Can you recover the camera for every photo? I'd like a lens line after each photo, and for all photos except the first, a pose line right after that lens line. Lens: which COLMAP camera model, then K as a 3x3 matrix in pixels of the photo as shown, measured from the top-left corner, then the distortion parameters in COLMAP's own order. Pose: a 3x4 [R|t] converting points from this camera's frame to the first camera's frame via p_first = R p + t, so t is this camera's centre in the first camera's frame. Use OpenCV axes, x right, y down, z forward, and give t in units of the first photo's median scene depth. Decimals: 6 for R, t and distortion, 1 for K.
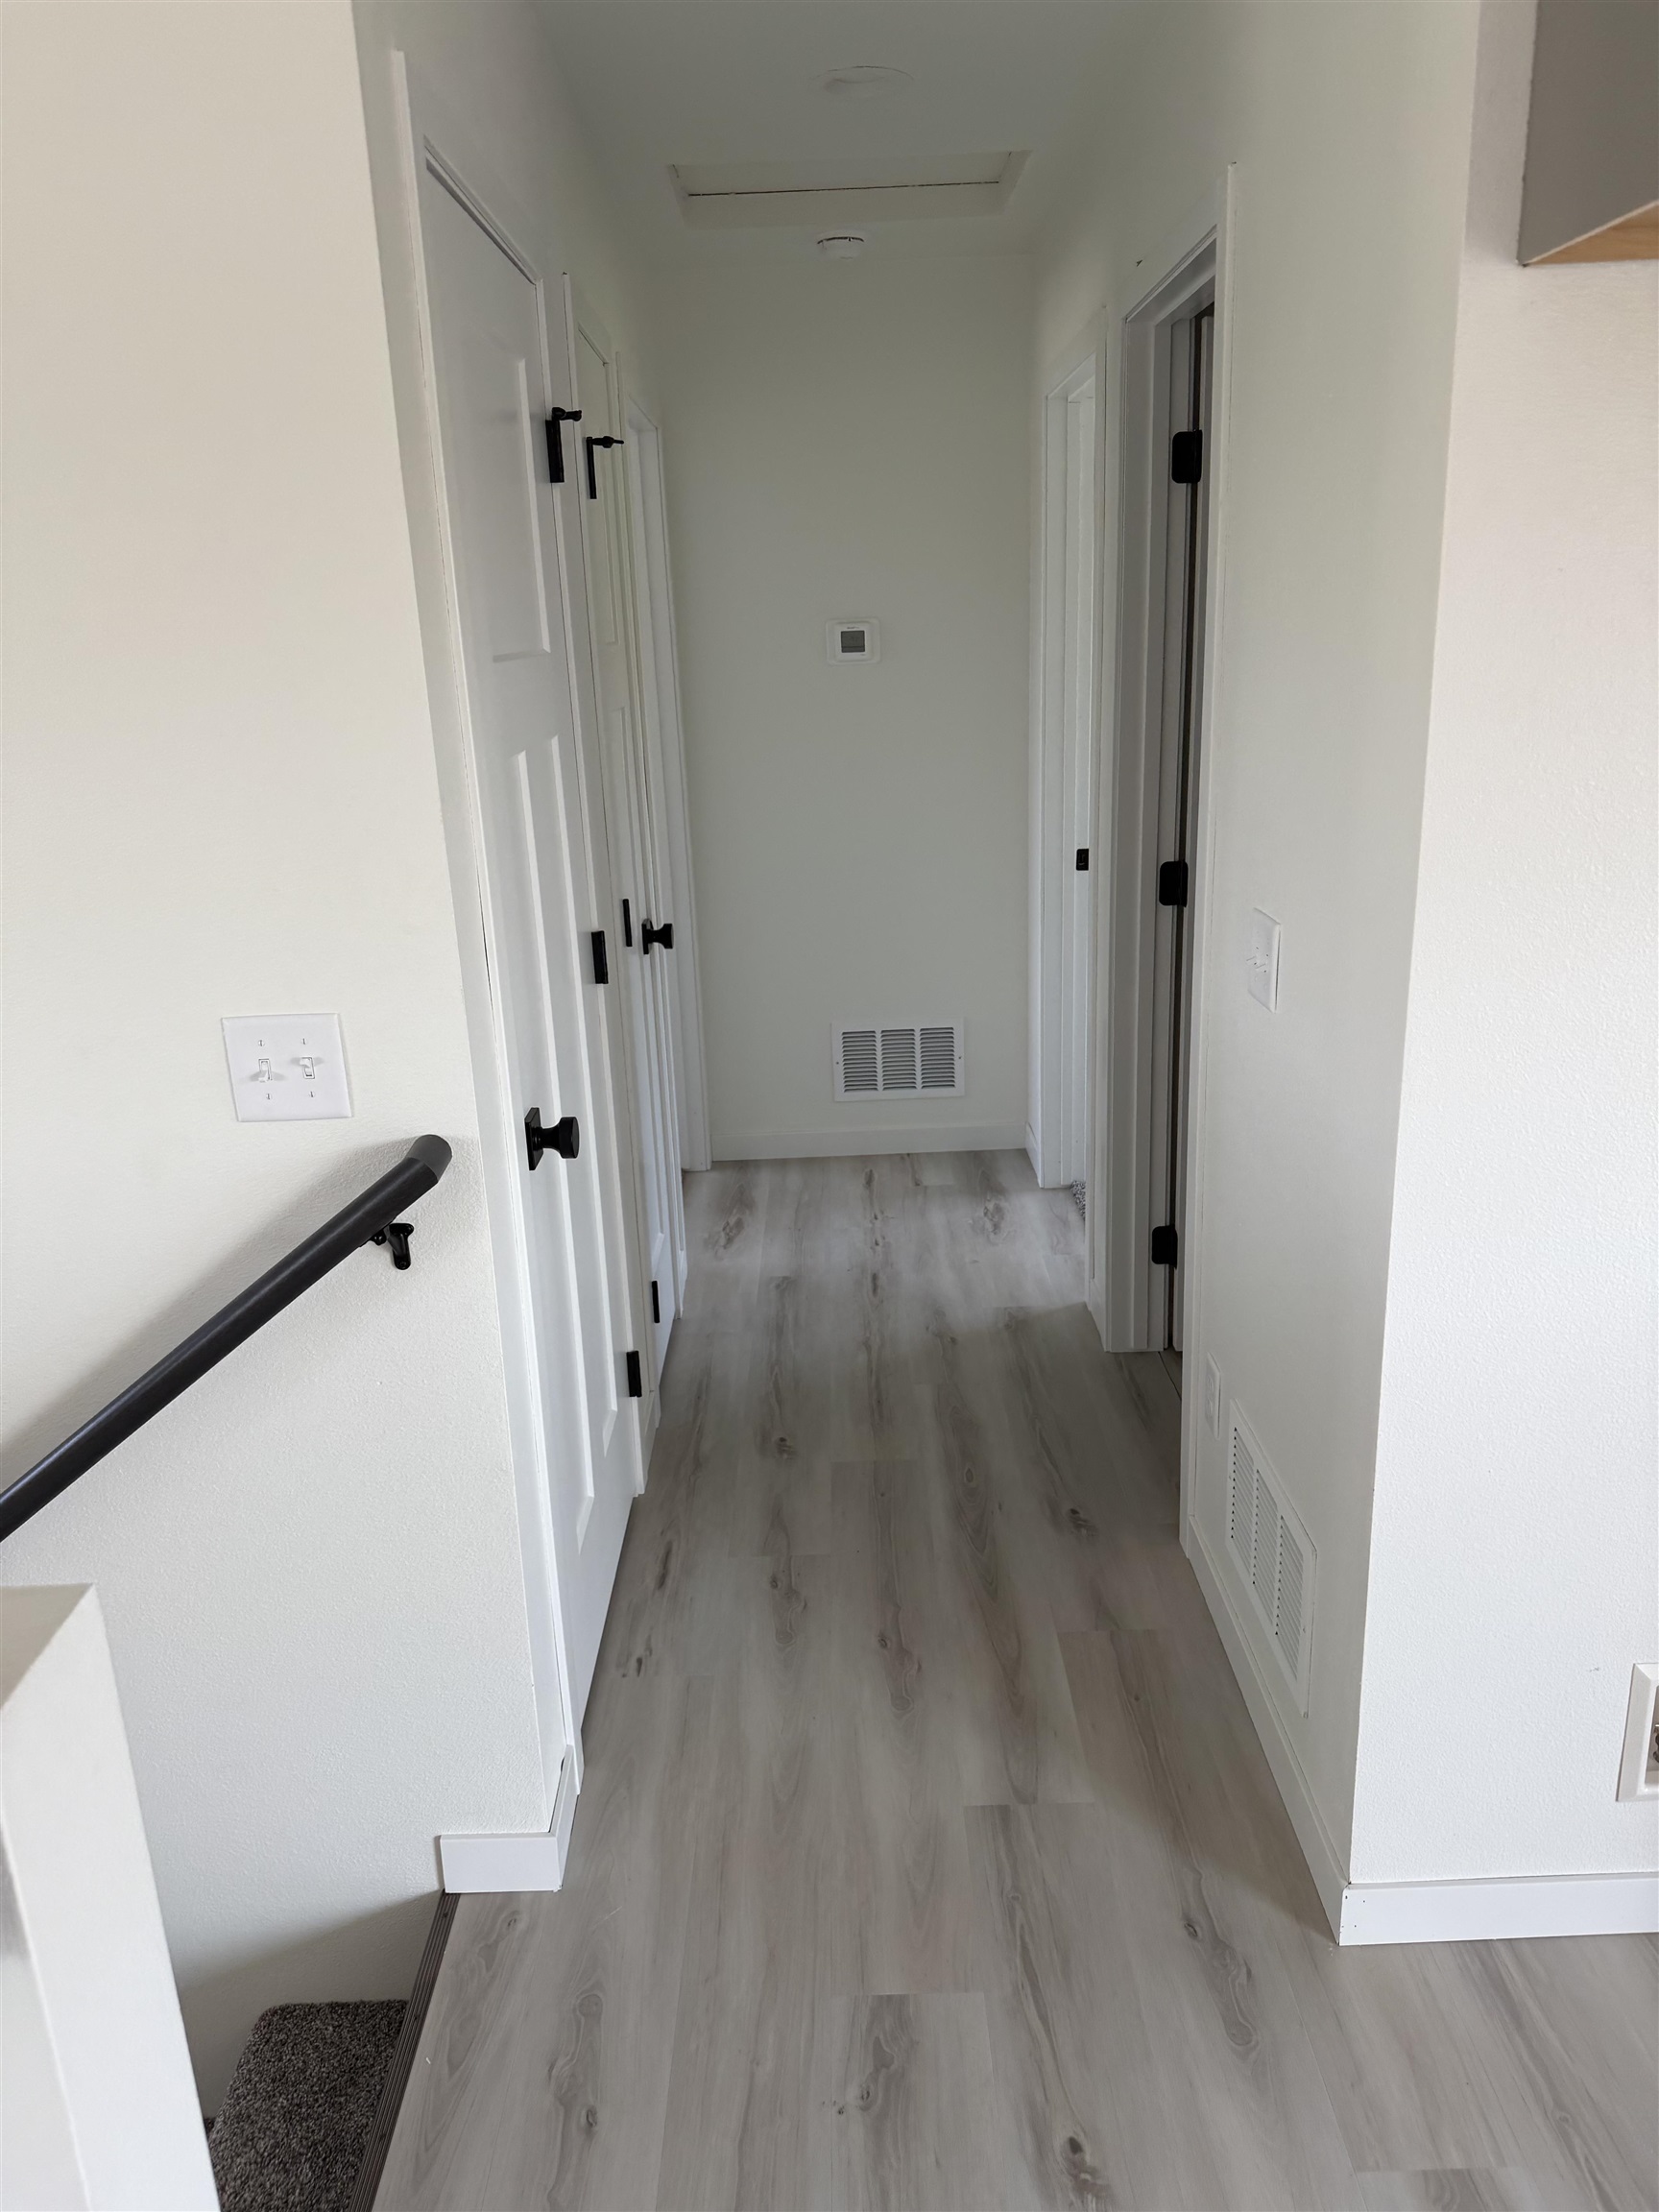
lens RADIAL K [[1584.8, 0, 793.5], [0, 1584.8, 1094.6], [0, 0, 1]] dist [0.005126, -0.002655]
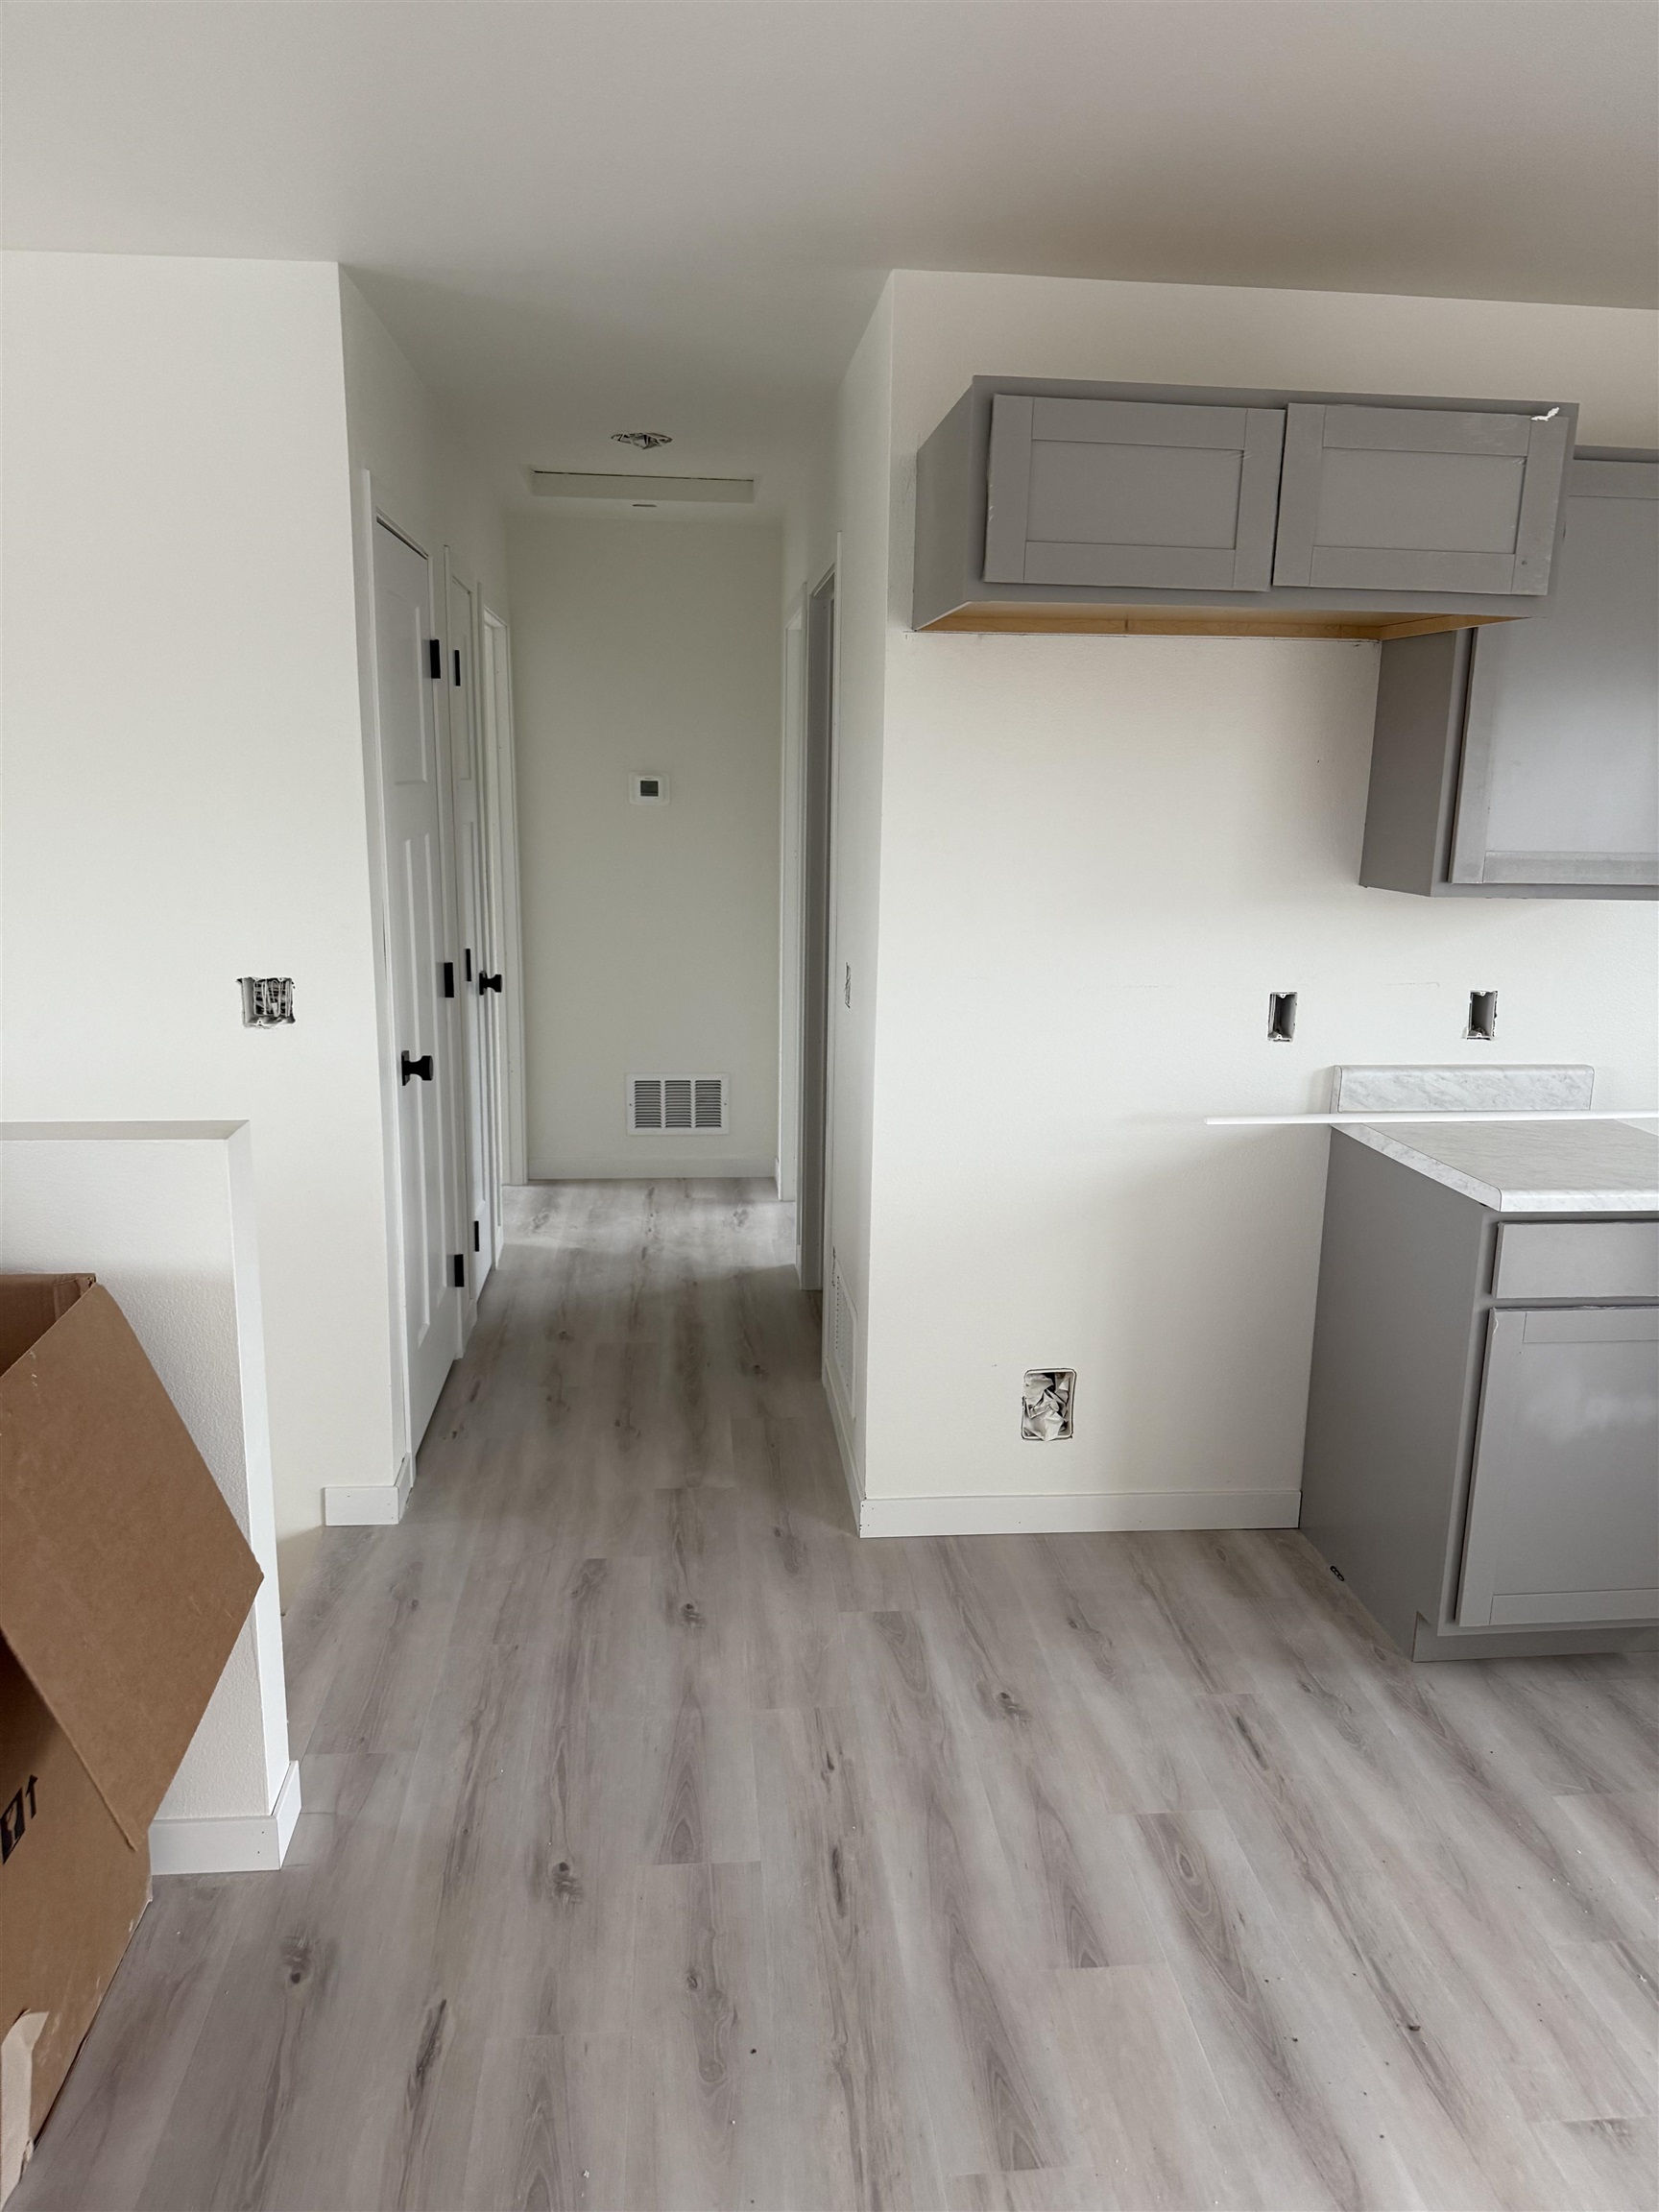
lens RADIAL K [[1578.0, 0, 836.0], [0, 1578.0, 1097.9], [0, 0, 1]] dist [0.067307, -0.096529]
pose [[0.991527, 0.036309, 0.124726, 0.050702], [-0.025600, 0.995930, -0.086417, 0.124946], [-0.127356, 0.082492, 0.988421, -0.455705]]
